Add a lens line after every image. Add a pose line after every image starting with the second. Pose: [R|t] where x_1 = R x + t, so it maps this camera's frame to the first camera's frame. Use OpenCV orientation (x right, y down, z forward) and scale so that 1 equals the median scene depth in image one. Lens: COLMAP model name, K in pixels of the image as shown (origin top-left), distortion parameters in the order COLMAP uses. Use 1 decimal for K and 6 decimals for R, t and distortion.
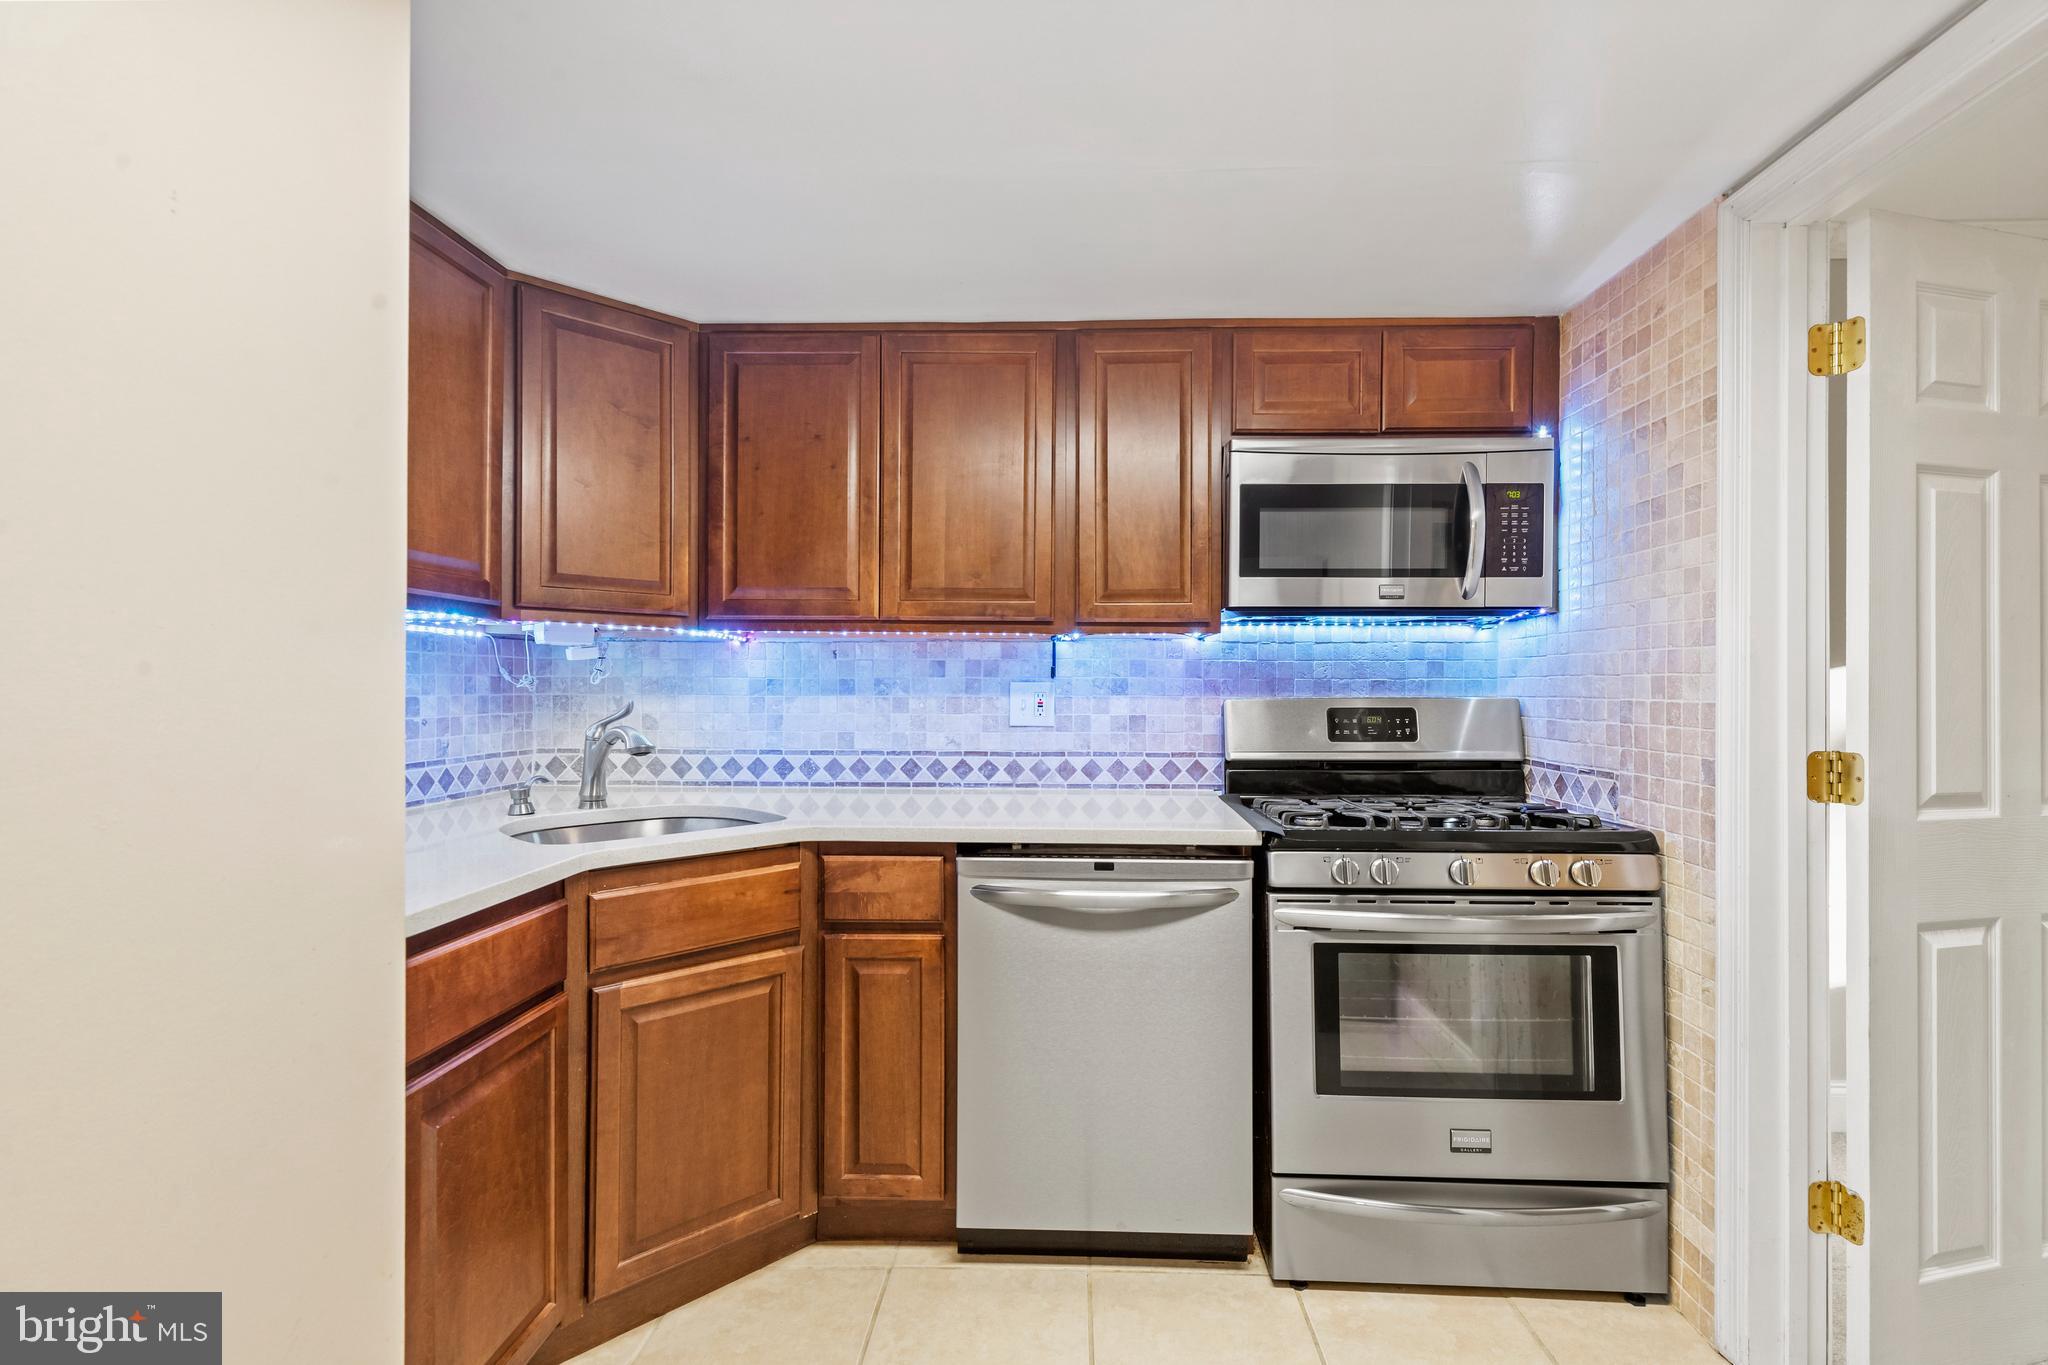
lens RADIAL K [[918.9, 0, 1045.0], [0, 918.9, 683.2], [0, 0, 1]] dist [0.004413, -0.000271]
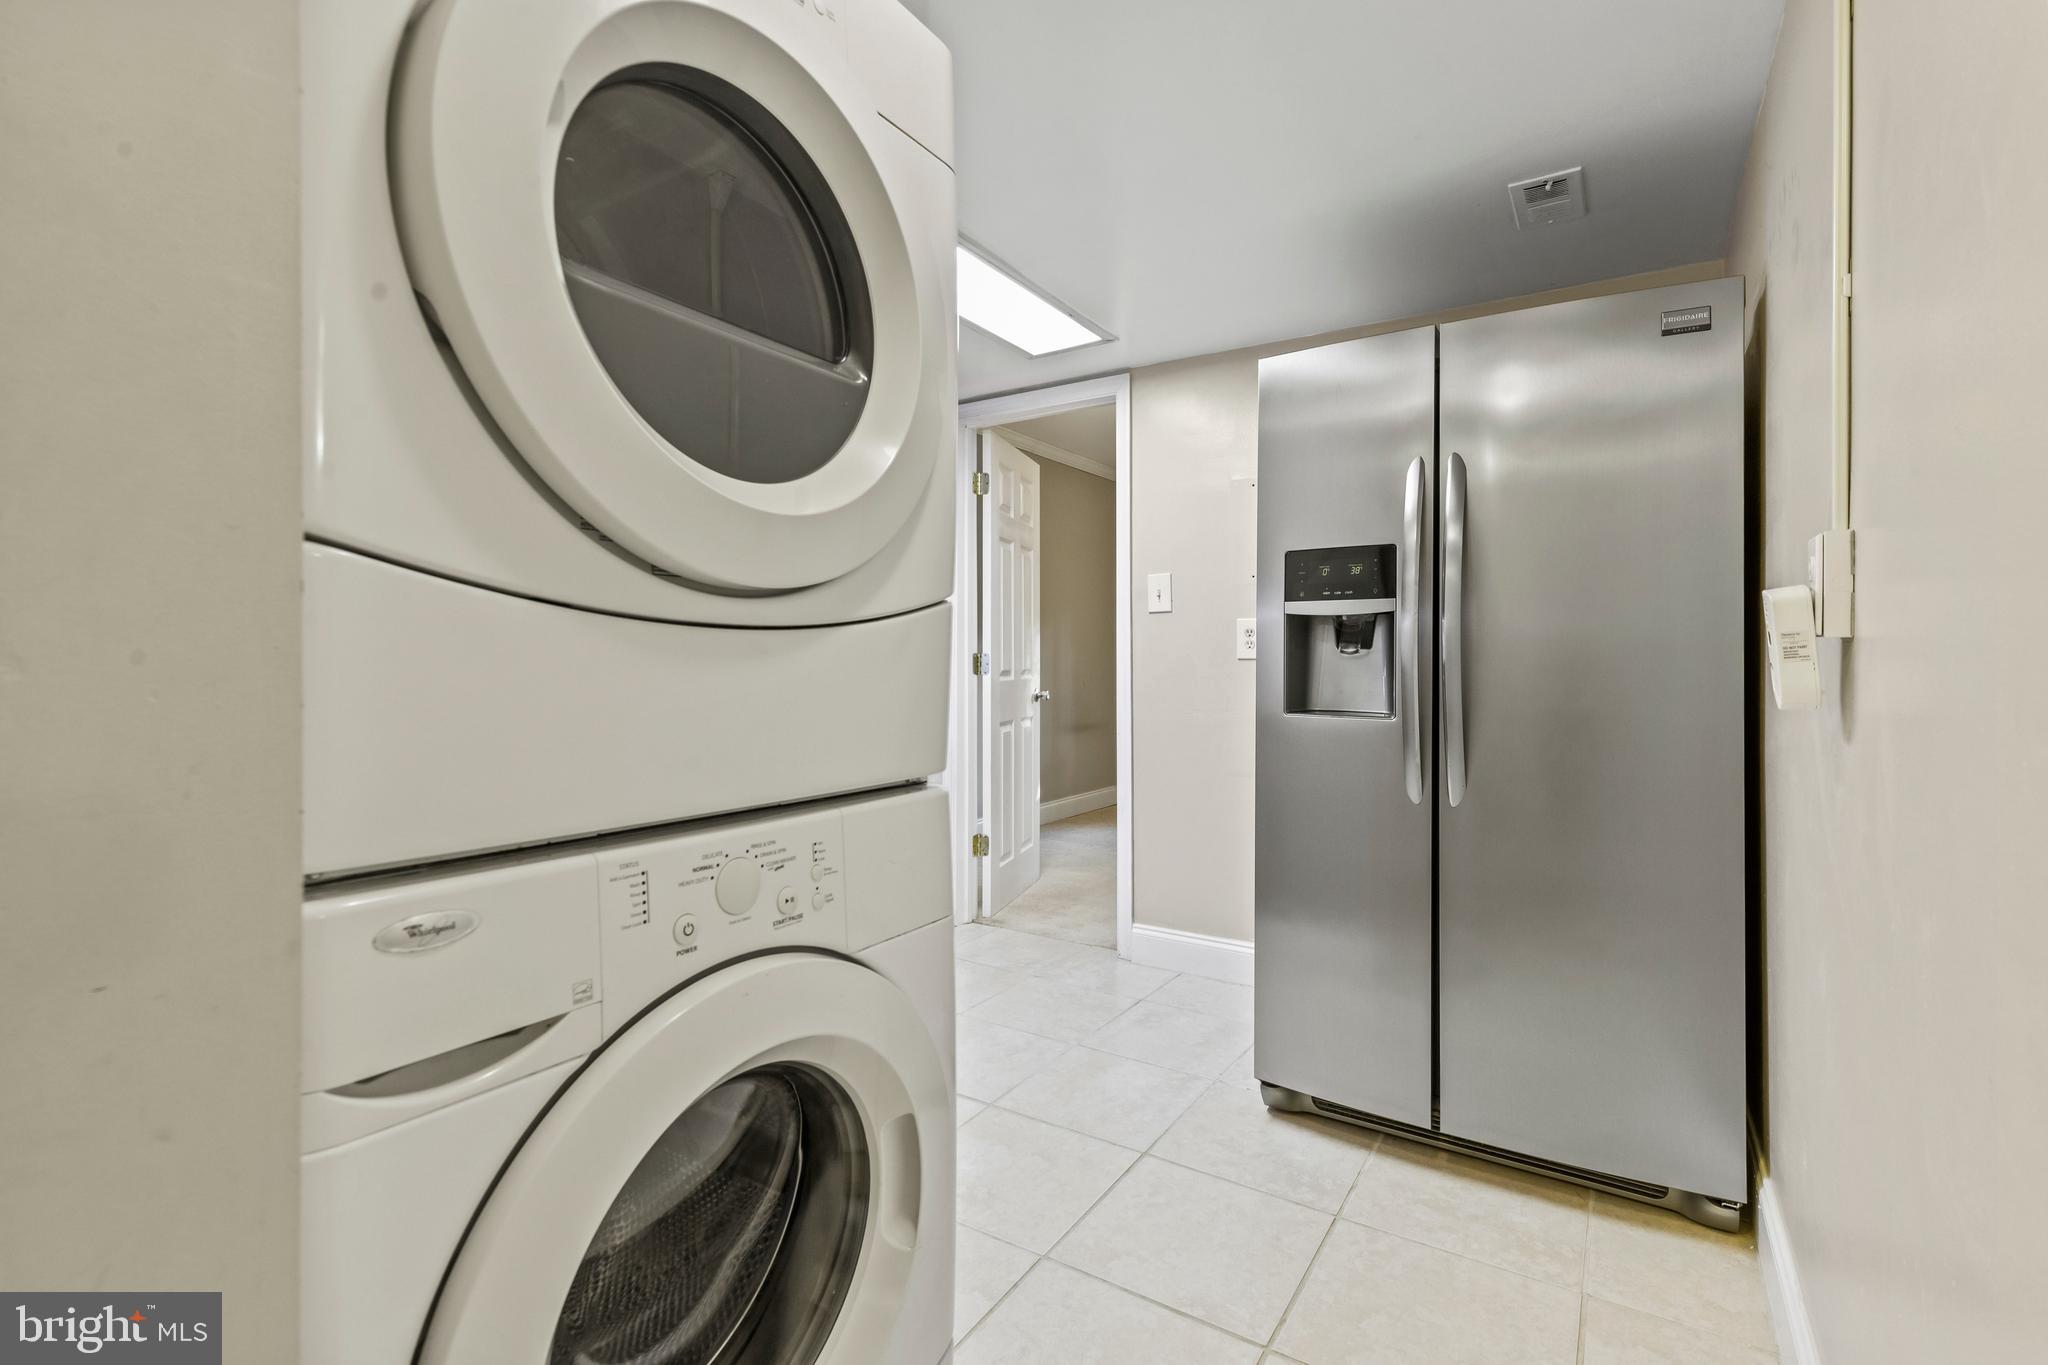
lens RADIAL K [[942.9, 0, 1032.2], [0, 942.9, 659.0], [0, 0, 1]] dist [0.002873, 0.000172]
pose [[0.508482, -0.004713, 0.861060, -0.838427], [-0.001481, 0.999979, 0.006348, 0.051926], [-0.861071, -0.004503, 0.508465, -0.253990]]
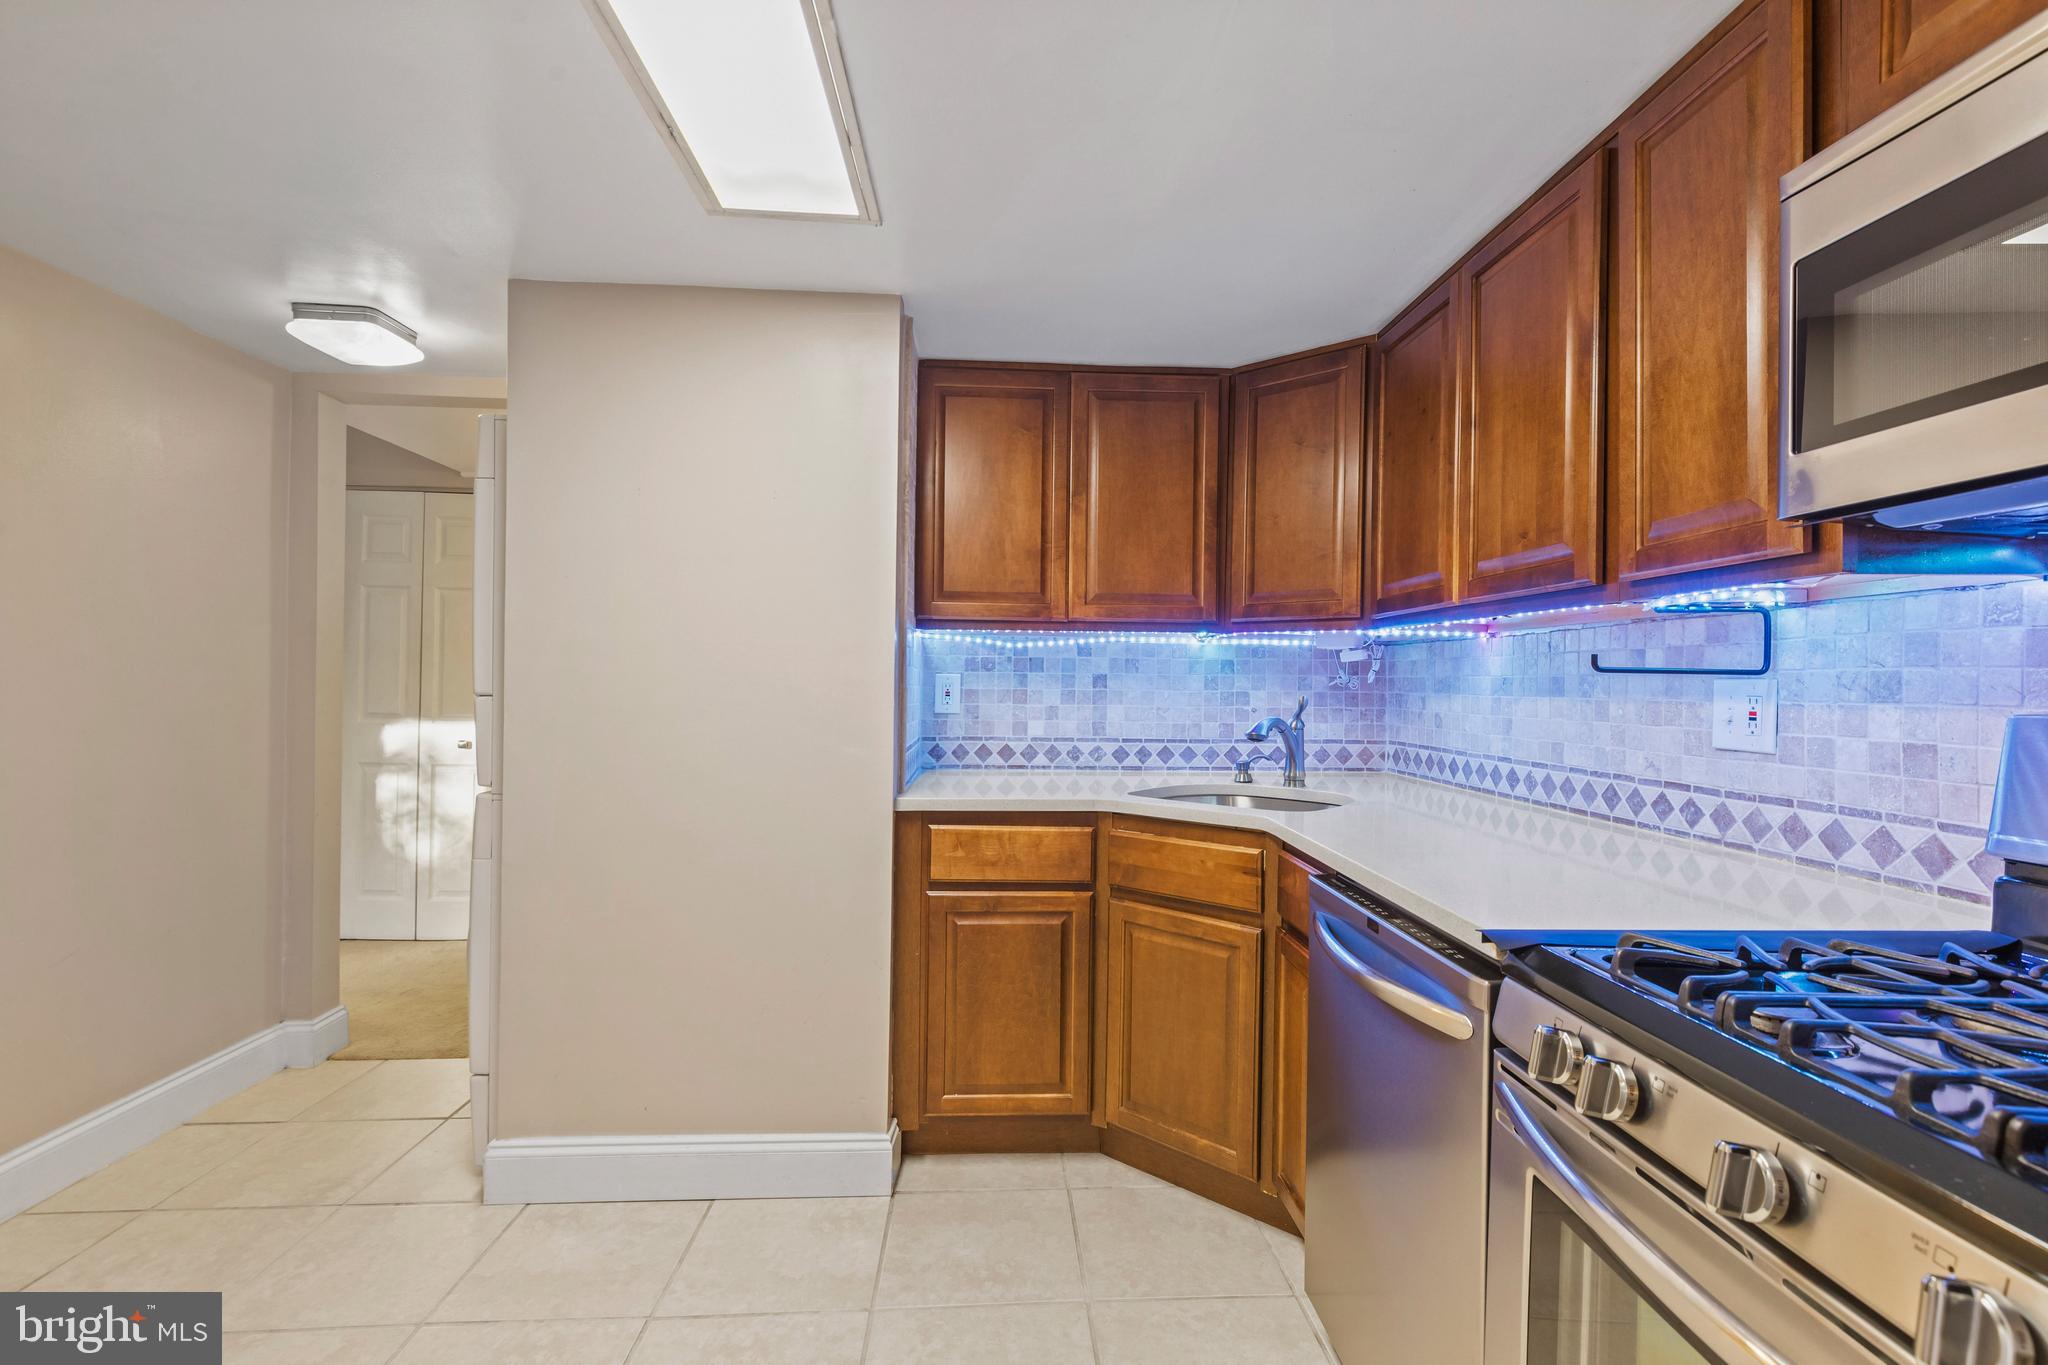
lens RADIAL K [[921.1, 0, 1038.9], [0, 921.1, 680.3], [0, 0, 1]] dist [-0.000830, -0.000935]
pose [[0.086544, -0.004945, -0.996236, 0.640793], [-0.008117, 0.999951, -0.005668, 0.008143], [0.996215, 0.008577, 0.086500, 0.551863]]
